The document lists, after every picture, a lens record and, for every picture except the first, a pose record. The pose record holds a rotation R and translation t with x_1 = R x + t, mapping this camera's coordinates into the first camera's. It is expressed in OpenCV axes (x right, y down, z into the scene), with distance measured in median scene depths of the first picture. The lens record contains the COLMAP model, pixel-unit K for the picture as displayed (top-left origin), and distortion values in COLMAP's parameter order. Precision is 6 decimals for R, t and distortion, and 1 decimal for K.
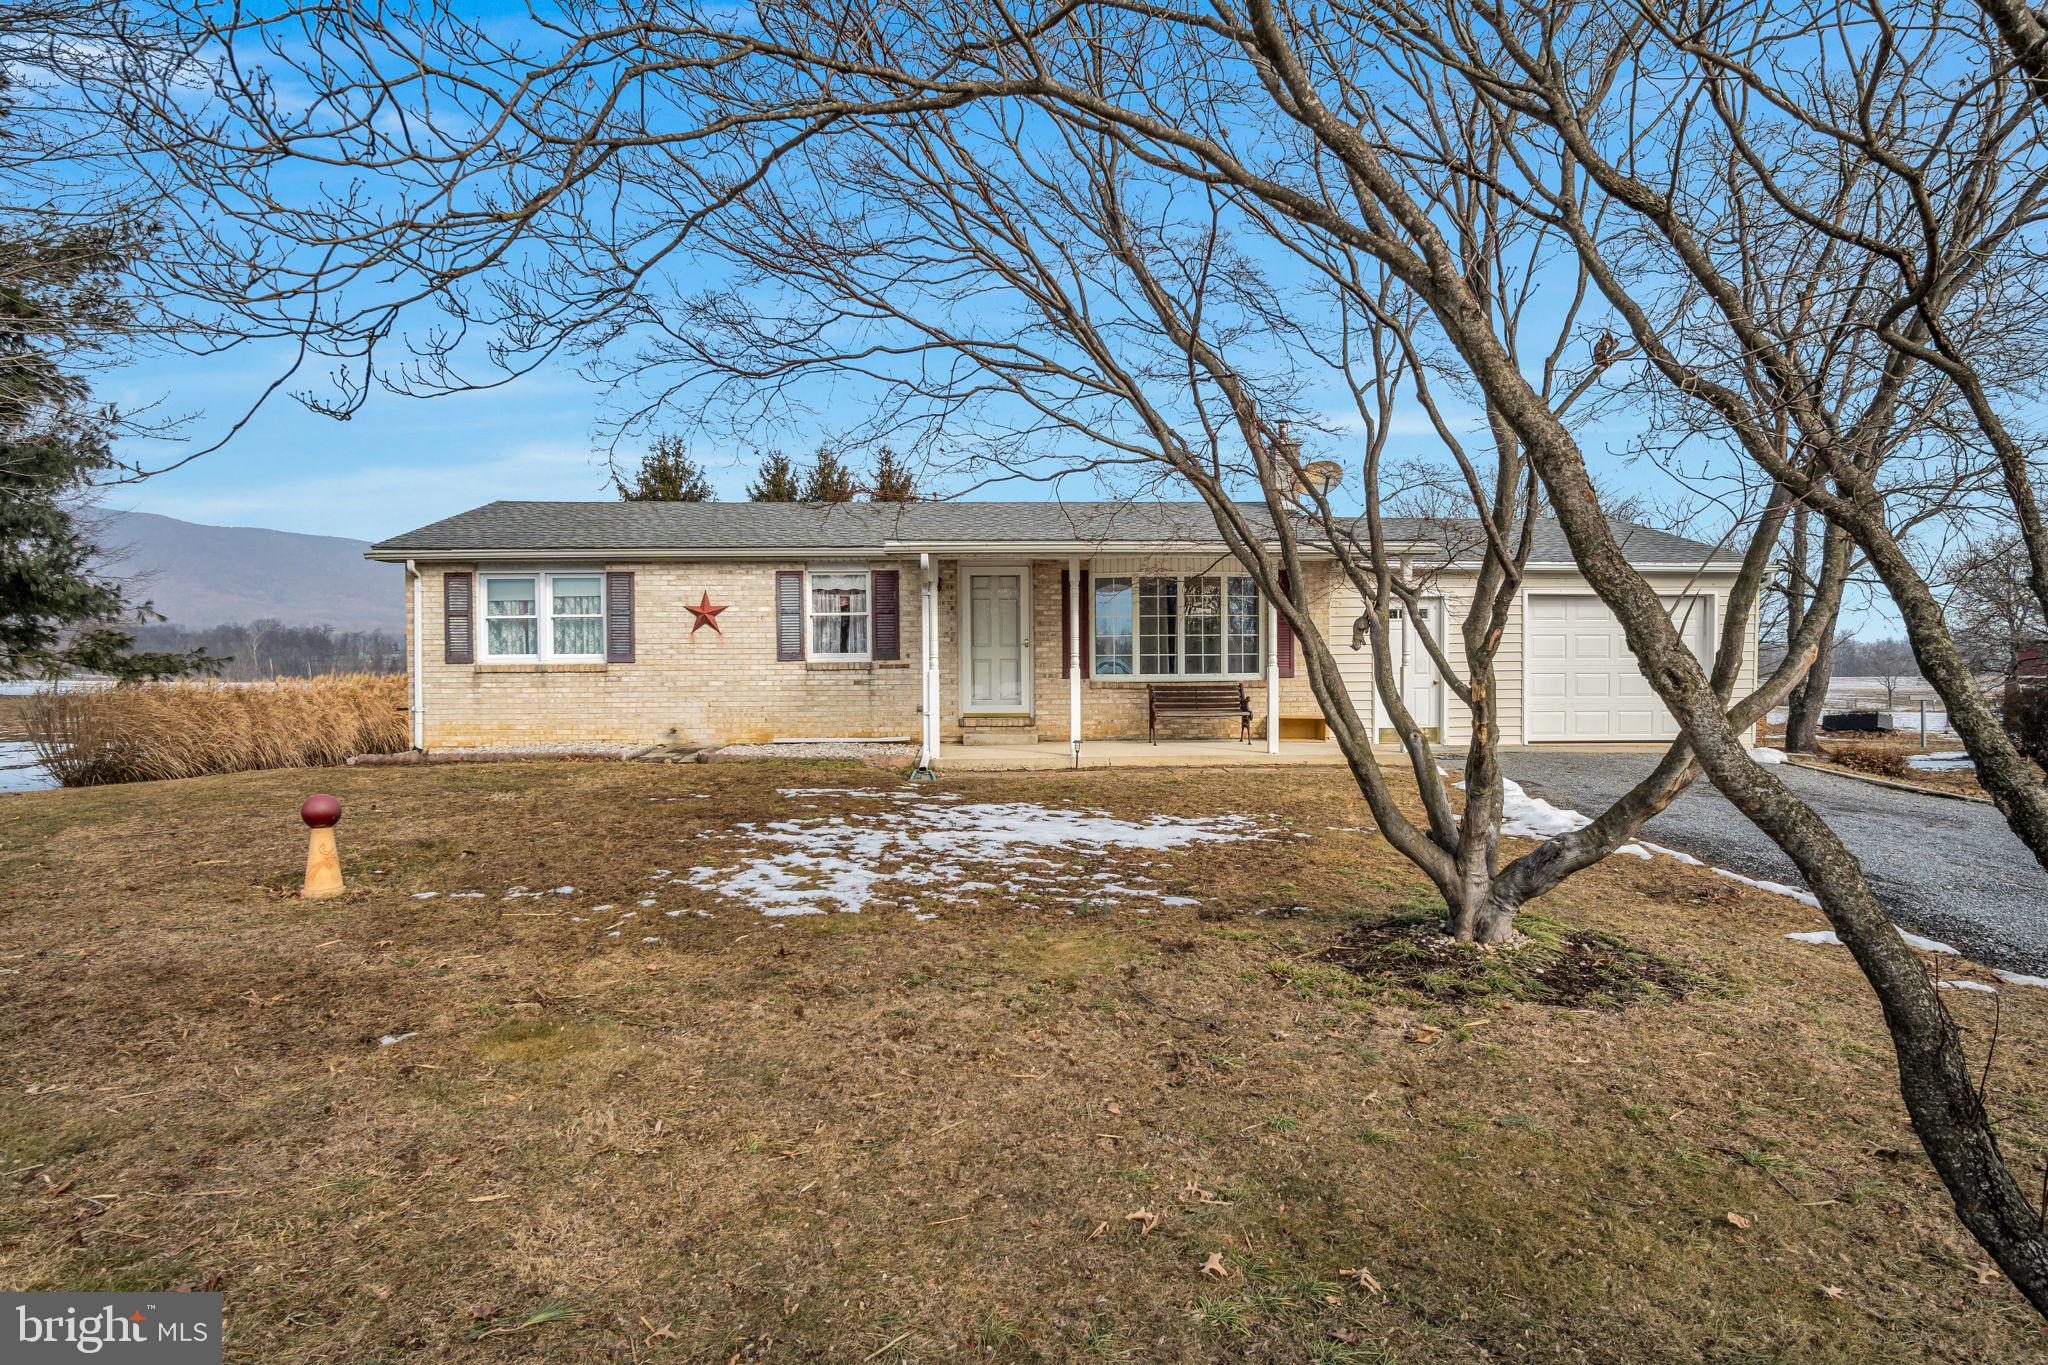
lens RADIAL K [[1125.9, 0, 1023.0], [0, 1125.9, 673.1], [0, 0, 1]] dist [-0.030098, 0.000813]
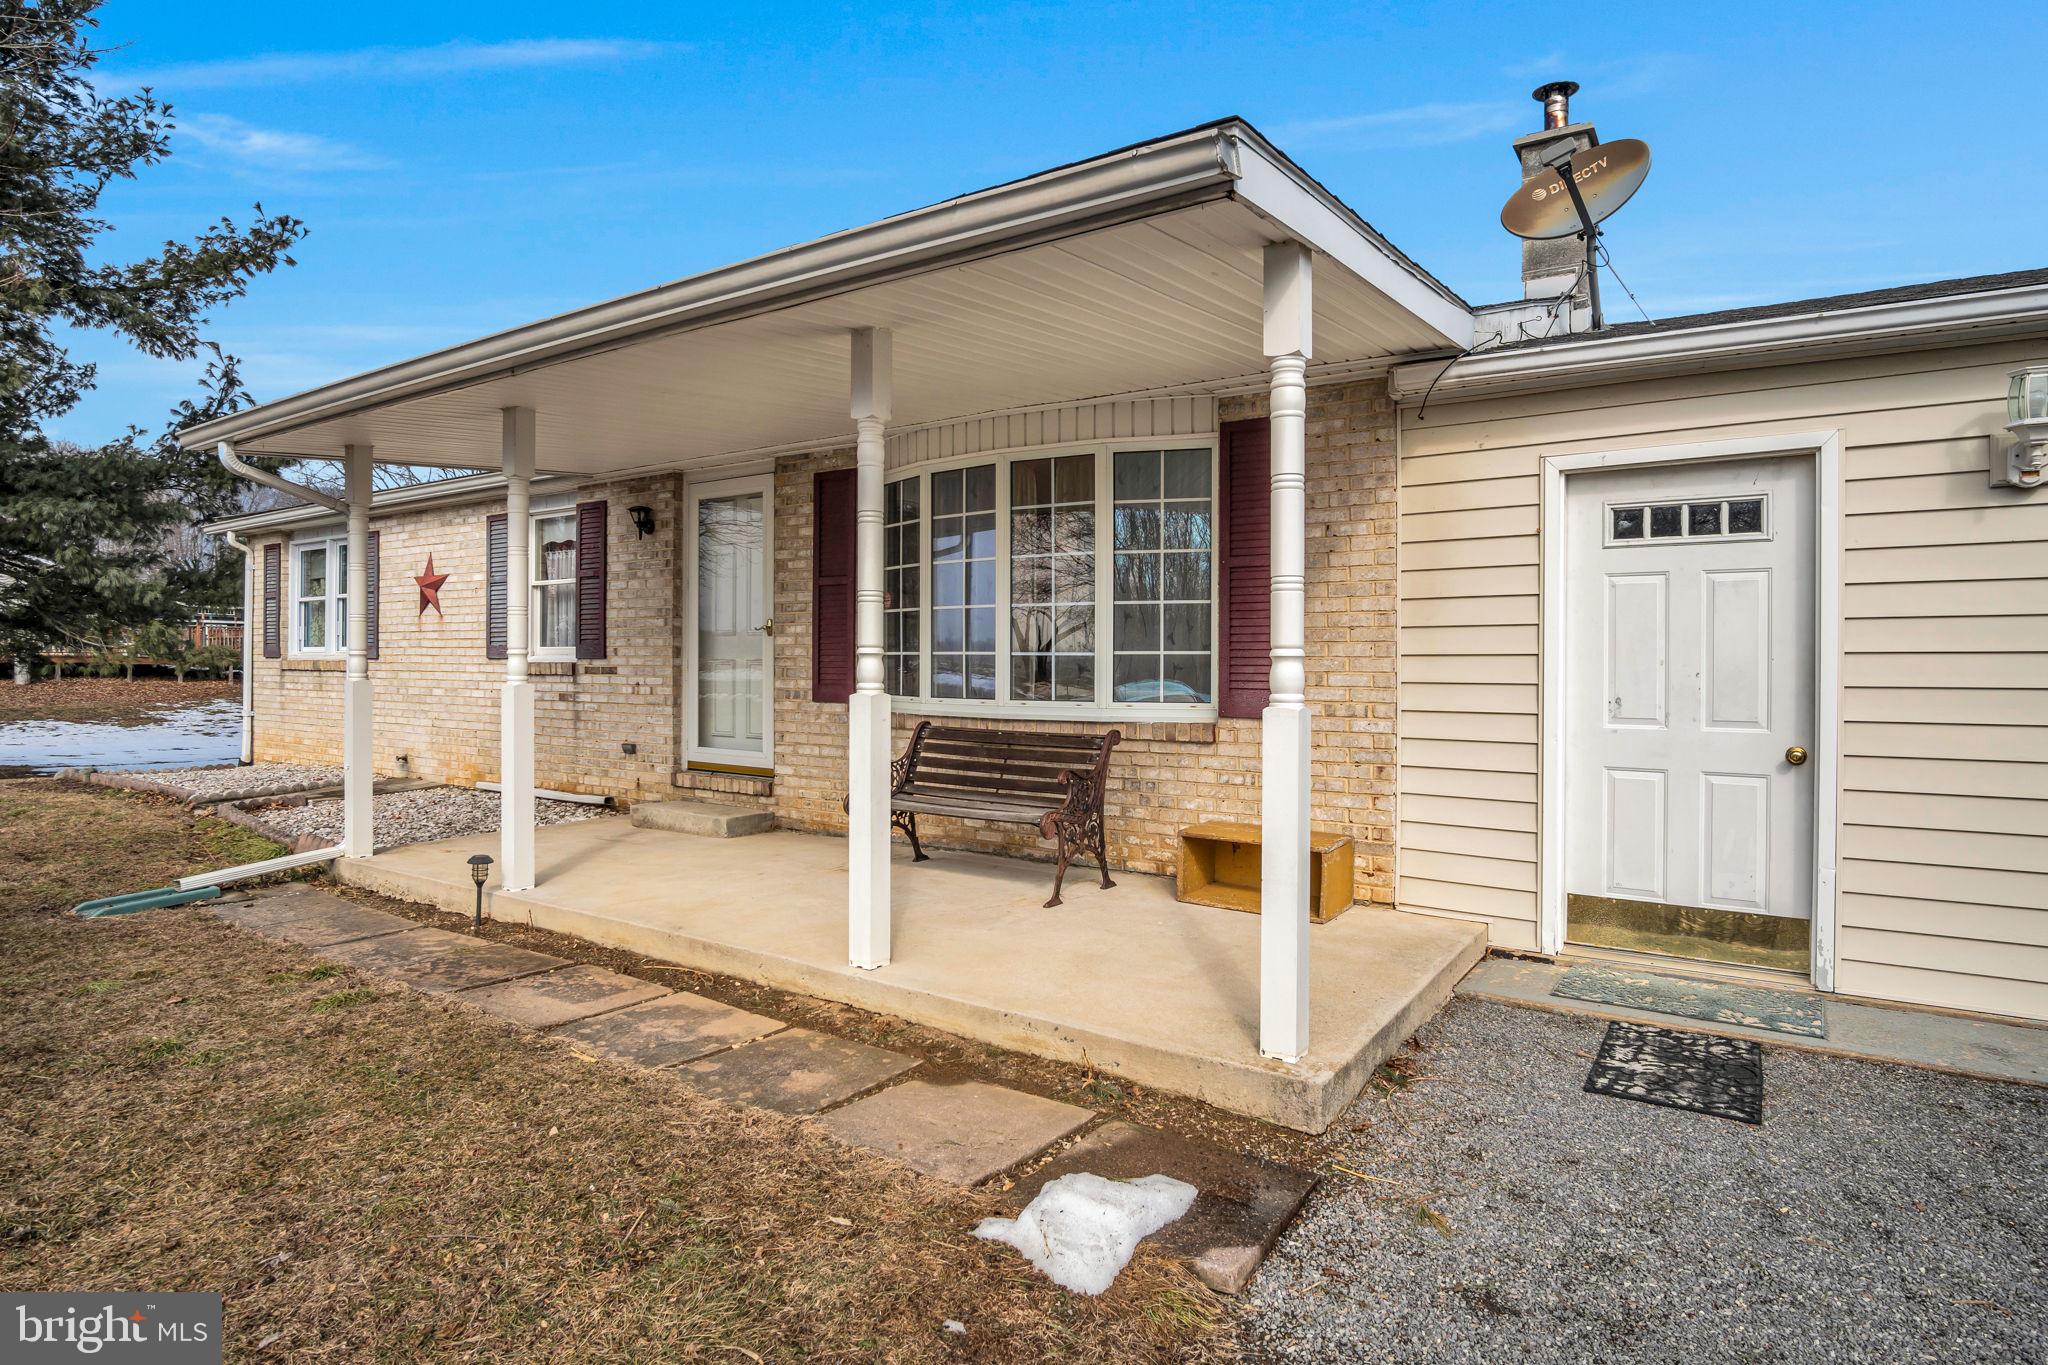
lens RADIAL K [[1125.9, 0, 1027.7], [0, 1125.9, 675.2], [0, 0, 1]] dist [-0.030098, 0.000813]
pose [[0.795990, 0.017641, -0.605052, 0.401245], [-0.019726, 0.999800, 0.003200, -0.009557], [0.604988, 0.009388, 0.796179, 0.685601]]
